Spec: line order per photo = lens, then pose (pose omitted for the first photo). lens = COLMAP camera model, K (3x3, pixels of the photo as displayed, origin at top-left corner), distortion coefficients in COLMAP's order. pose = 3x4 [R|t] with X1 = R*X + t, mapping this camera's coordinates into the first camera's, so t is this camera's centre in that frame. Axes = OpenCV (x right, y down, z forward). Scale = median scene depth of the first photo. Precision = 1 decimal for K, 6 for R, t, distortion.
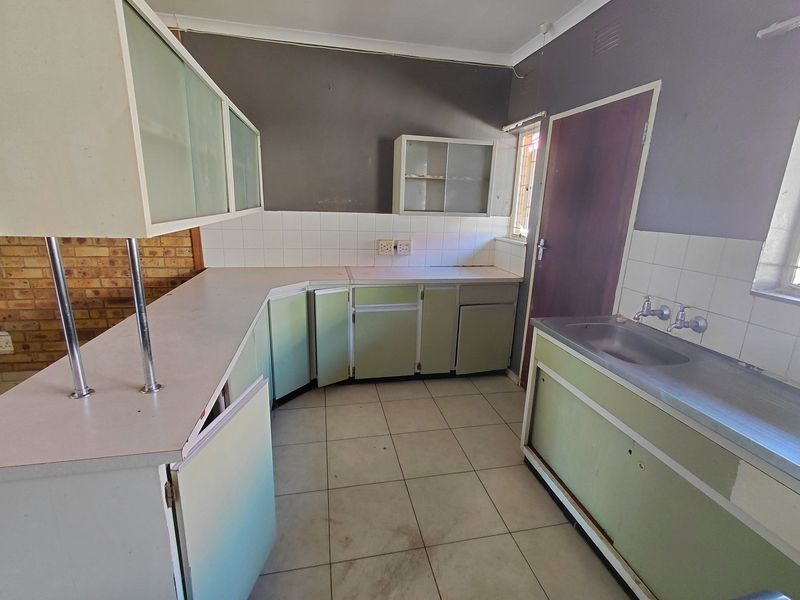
lens RADIAL K [[370.3, 0, 401.1], [0, 370.3, 298.2], [0, 0, 1]] dist [0.001139, 0.001421]
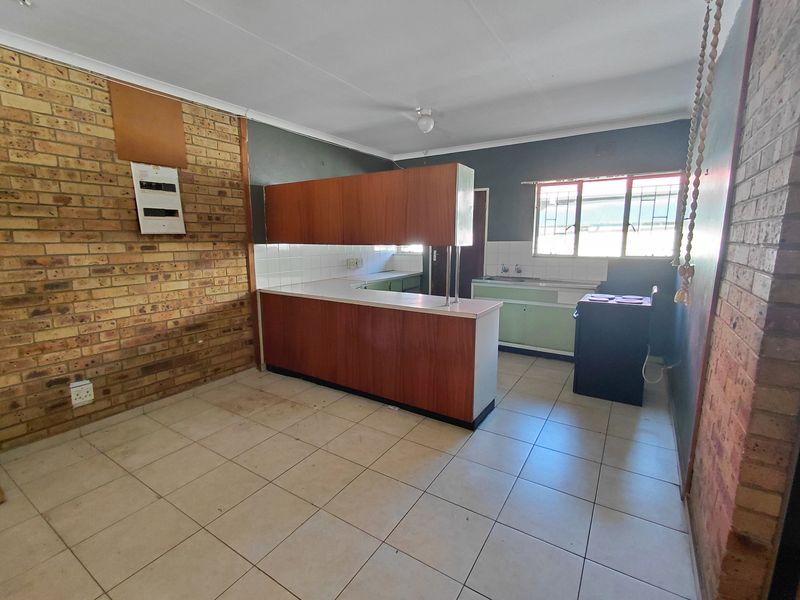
lens RADIAL K [[370.3, 0, 401.3], [0, 370.3, 294.7], [0, 0, 1]] dist [0.001139, 0.001421]
pose [[0.702850, -0.144429, 0.696522, -1.121481], [0.207801, 0.978147, -0.006863, 0.050199], [-0.680309, 0.149562, 0.717503, -0.265681]]
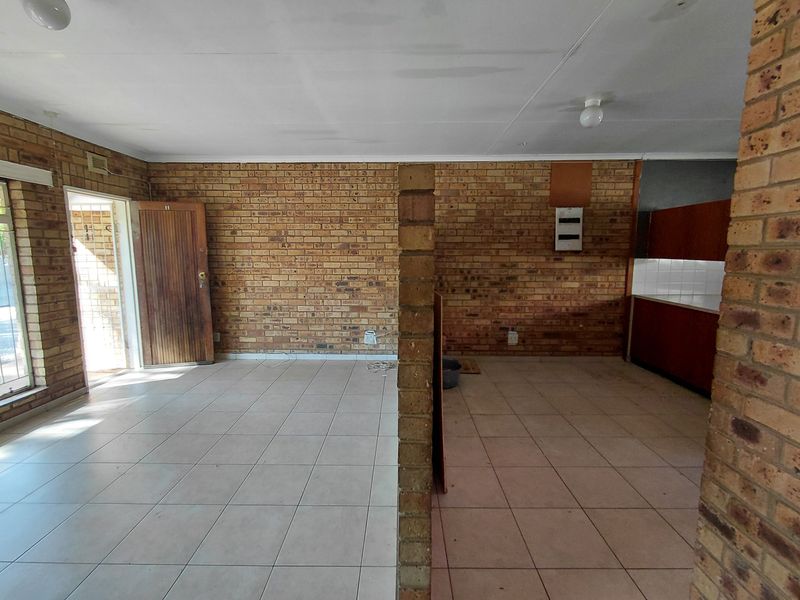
lens RADIAL K [[370.3, 0, 399.9], [0, 370.3, 296.9], [0, 0, 1]] dist [0.001139, 0.001421]
pose [[0.975391, -0.005650, -0.220410, -1.202244], [-0.025761, 0.989904, -0.139377, 0.182713], [0.218973, 0.141625, 0.965398, -0.787205]]
